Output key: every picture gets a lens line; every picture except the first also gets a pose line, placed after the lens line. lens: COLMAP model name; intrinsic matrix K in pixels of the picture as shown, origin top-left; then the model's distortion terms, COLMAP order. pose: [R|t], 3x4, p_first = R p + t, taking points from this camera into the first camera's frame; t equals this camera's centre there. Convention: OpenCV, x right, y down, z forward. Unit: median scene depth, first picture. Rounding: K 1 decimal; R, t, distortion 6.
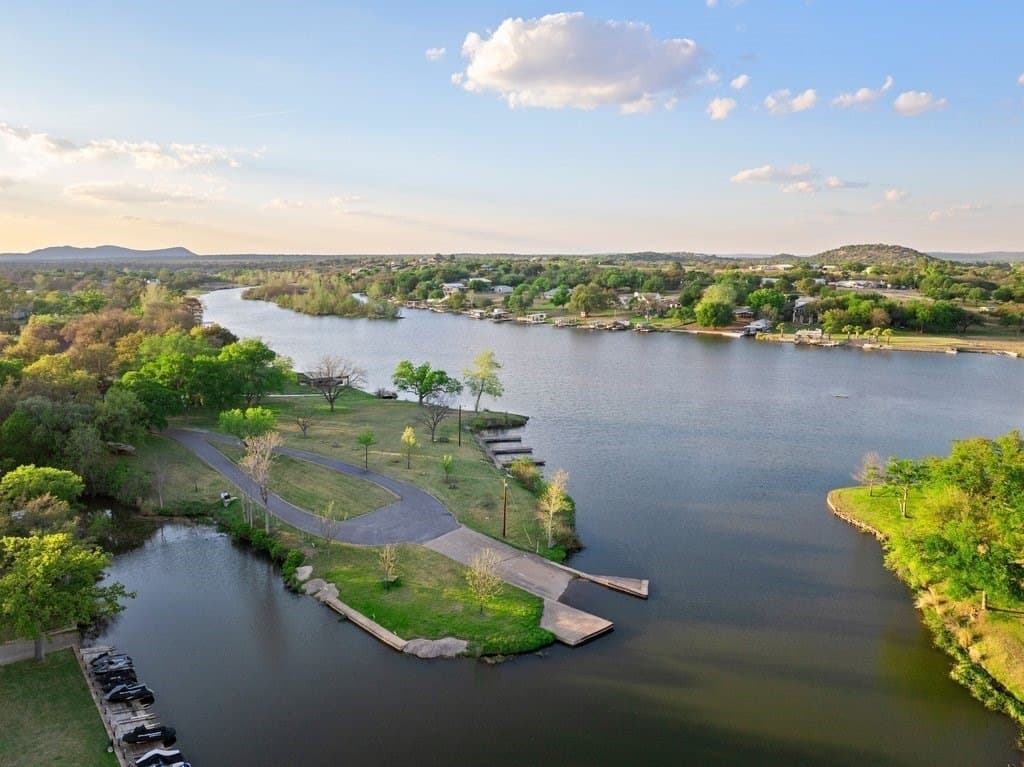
lens RADIAL K [[722.4, 0, 512.0], [0, 722.4, 383.5], [0, 0, 1]] dist [-0.033130, 0.000511]
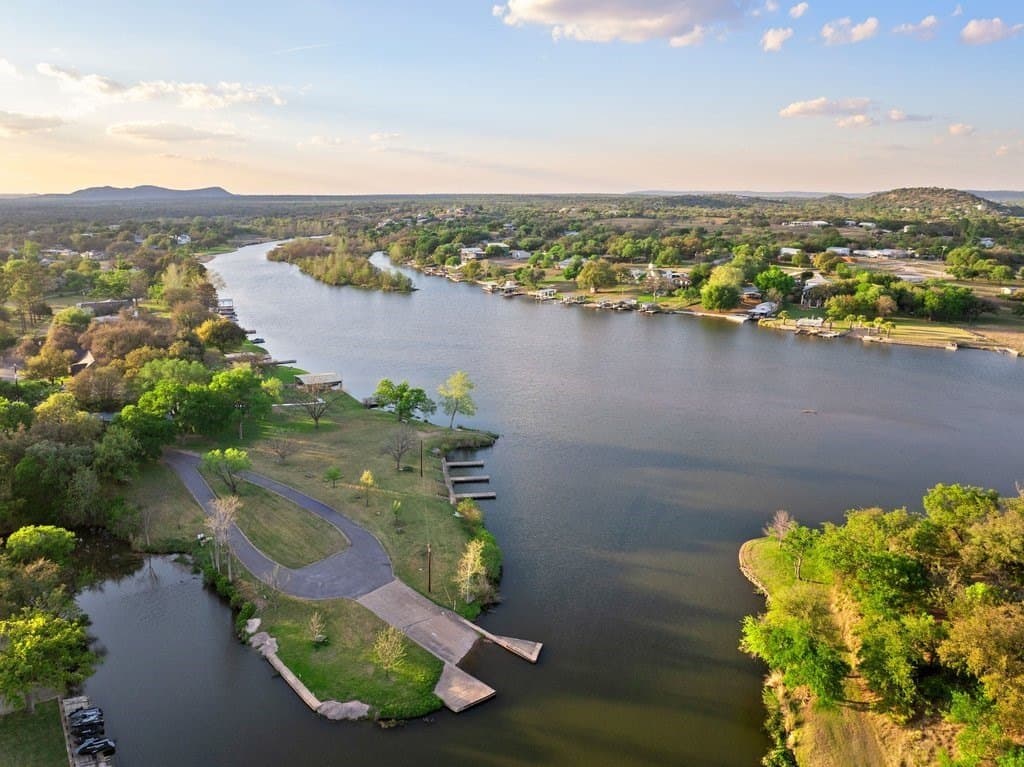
lens RADIAL K [[727.9, 0, 512.0], [0, 727.9, 383.5], [0, 0, 1]] dist [-0.037017, 0.006880]
pose [[0.998086, 0.023261, -0.057304, 0.103043], [-0.017652, 0.995175, 0.096510, -0.134381], [0.059273, -0.095314, 0.993681, -0.066812]]
